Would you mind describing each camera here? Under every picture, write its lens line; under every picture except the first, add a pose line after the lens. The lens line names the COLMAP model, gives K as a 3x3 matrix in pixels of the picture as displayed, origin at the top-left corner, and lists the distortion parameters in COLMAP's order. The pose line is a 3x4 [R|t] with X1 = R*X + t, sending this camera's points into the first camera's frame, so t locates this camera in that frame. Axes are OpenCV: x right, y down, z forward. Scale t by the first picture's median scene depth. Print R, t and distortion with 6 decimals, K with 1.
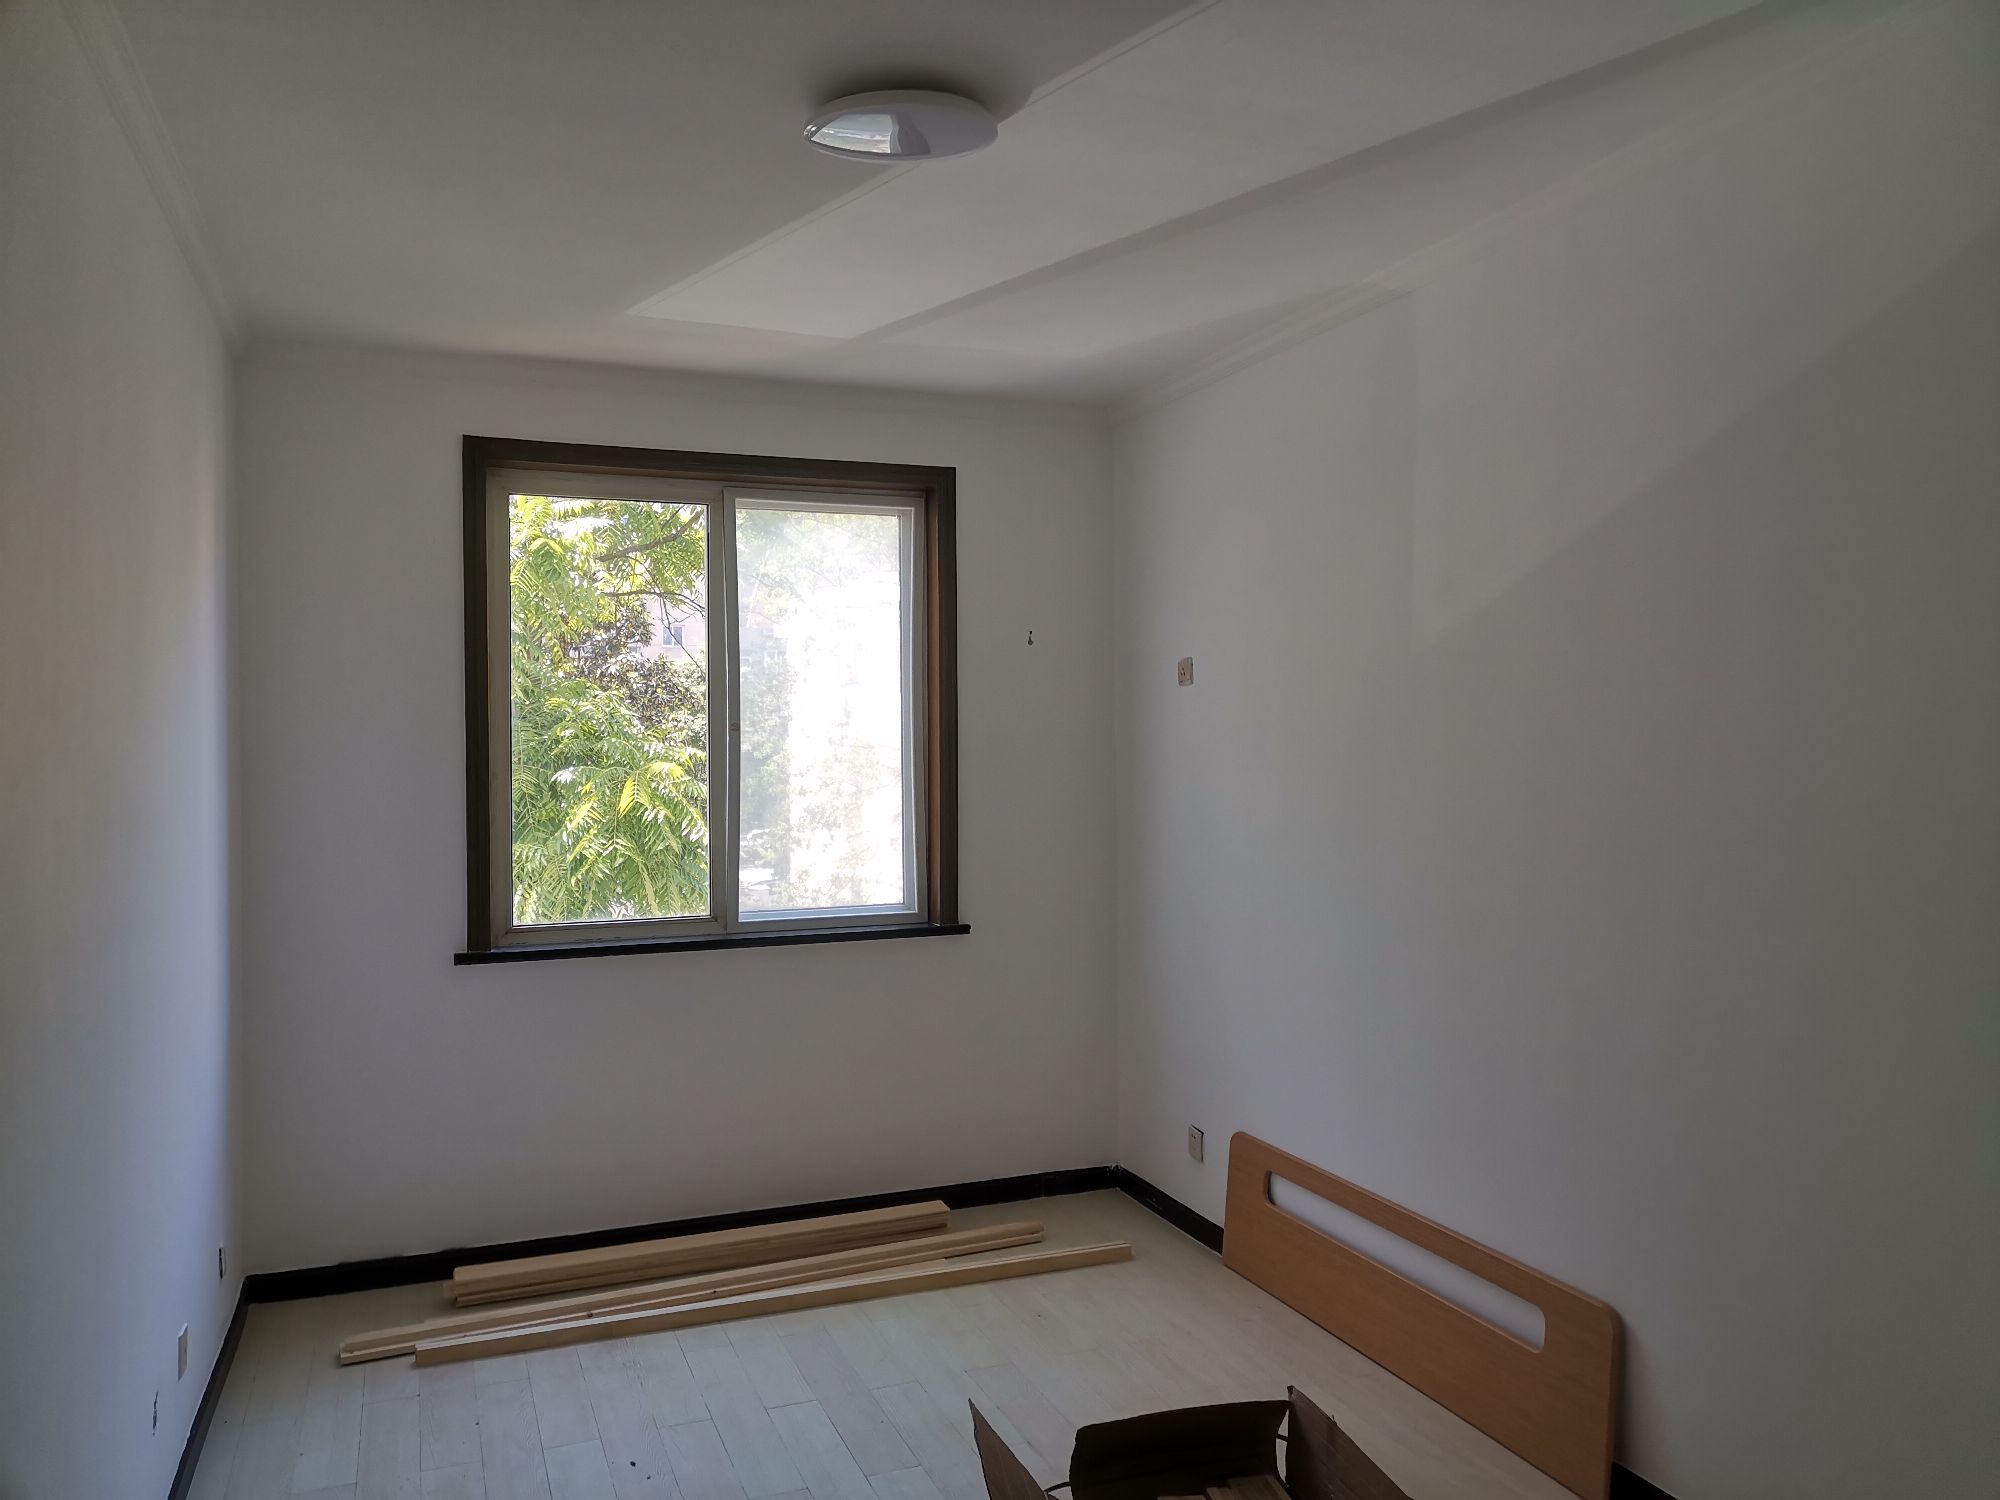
lens RADIAL K [[1484.1, 0, 1000.0], [0, 1484.1, 750.0], [0, 0, 1]] dist [0.006170, 0.002213]
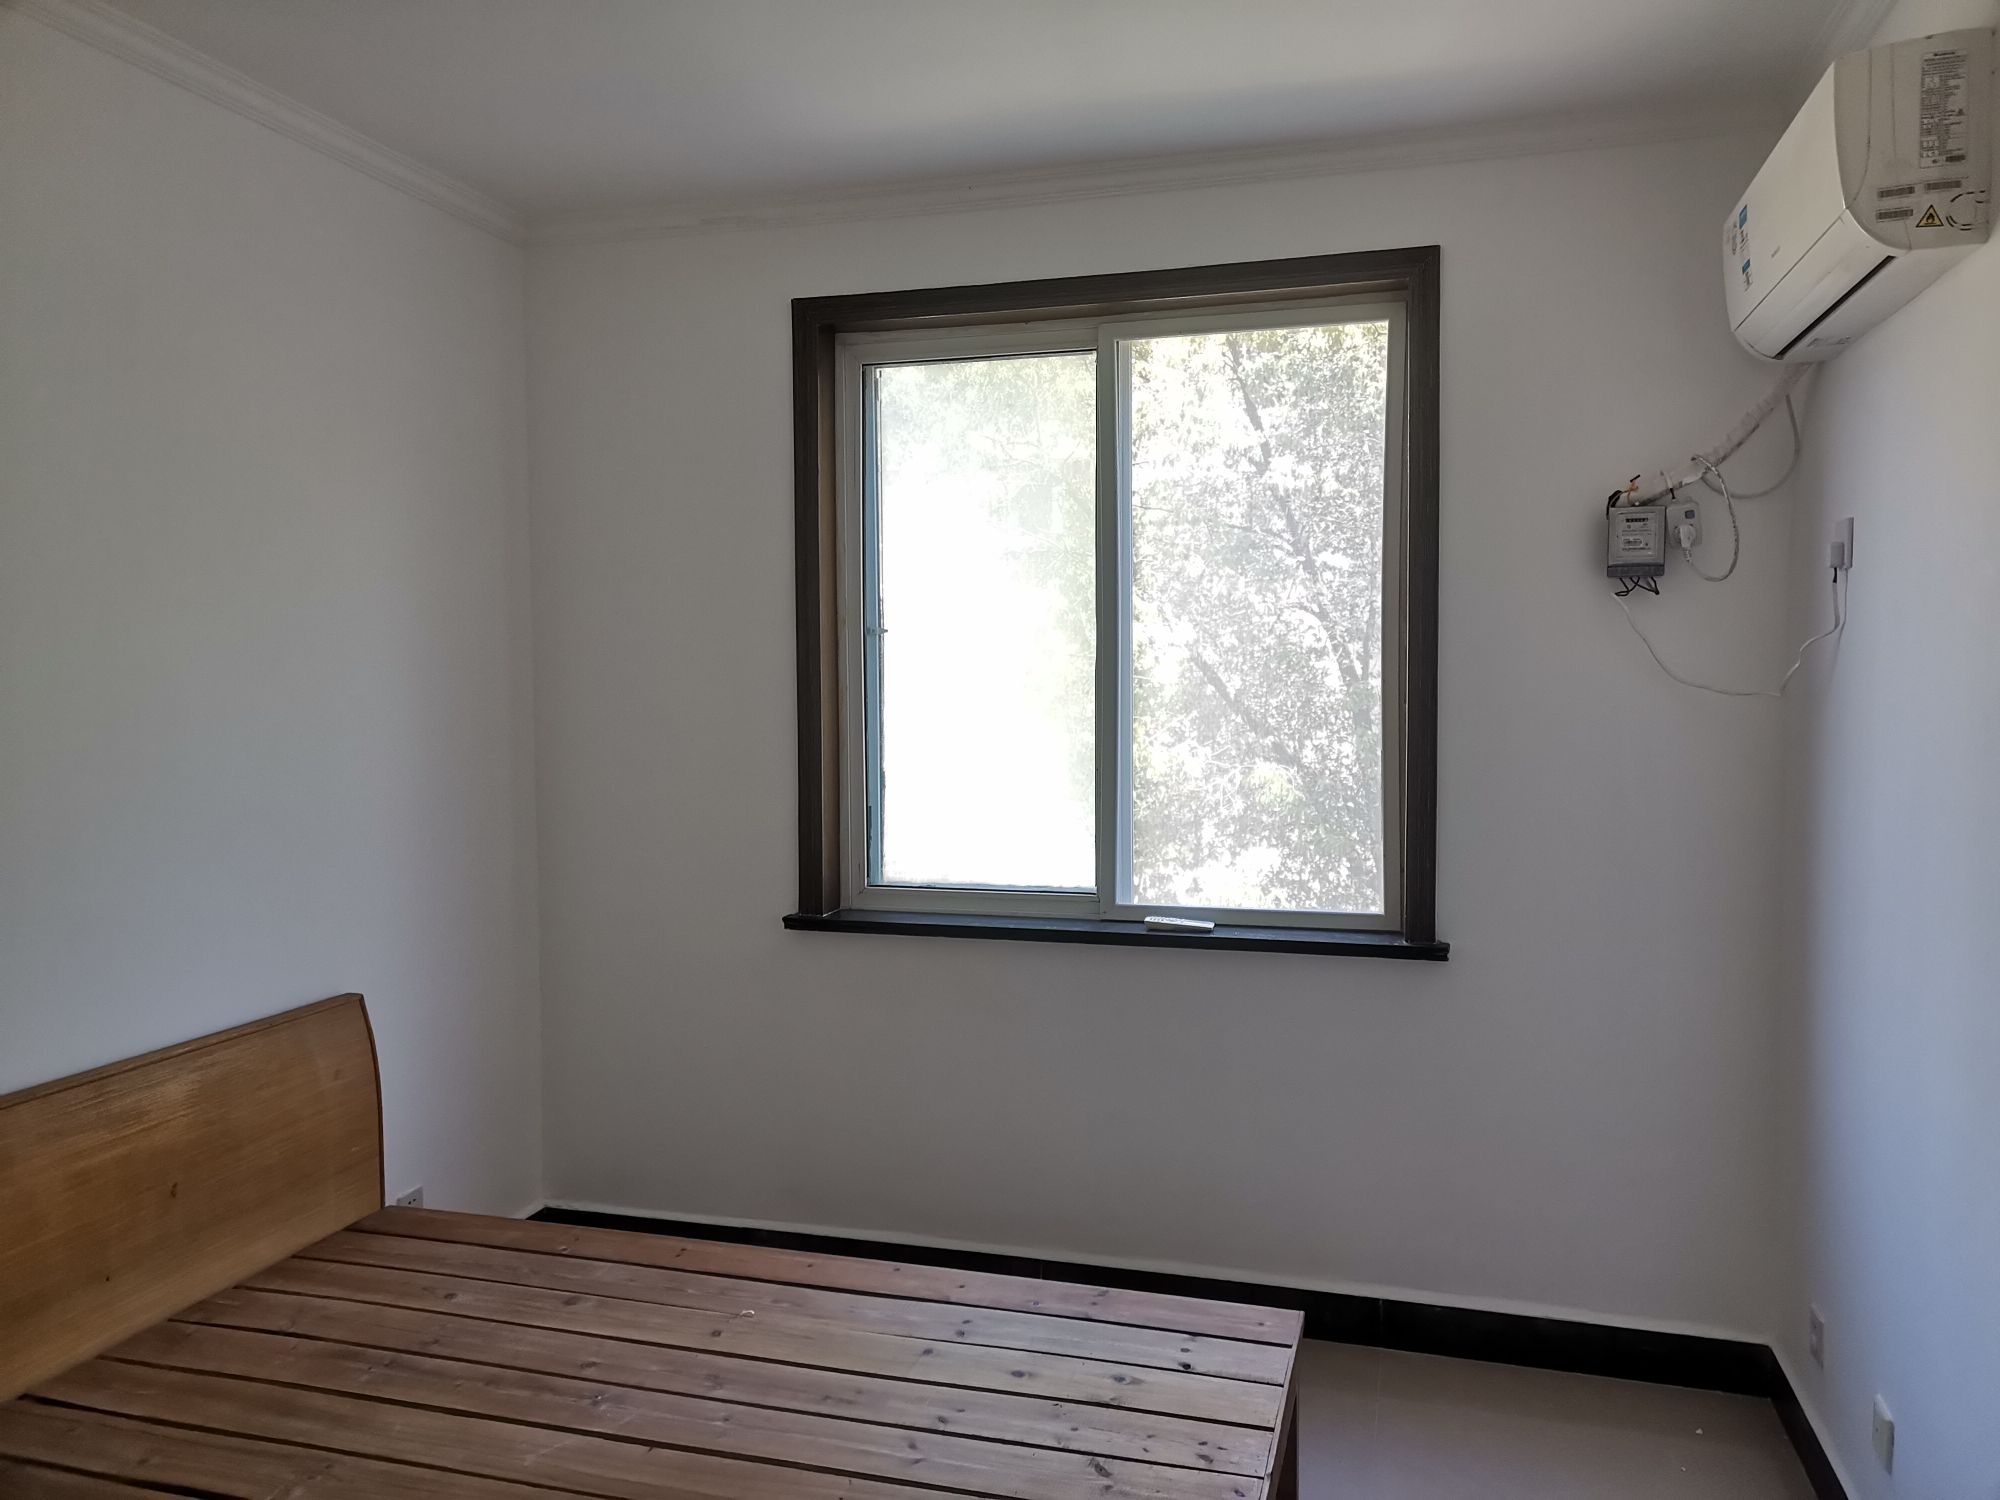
lens RADIAL K [[1484.1, 0, 1000.0], [0, 1484.1, 750.0], [0, 0, 1]] dist [0.006170, 0.002213]
pose [[0.787681, 0.034803, -0.615099, 0.232064], [-0.007324, 0.998862, 0.047138, 0.000633], [0.616040, -0.032625, 0.787039, 0.374945]]
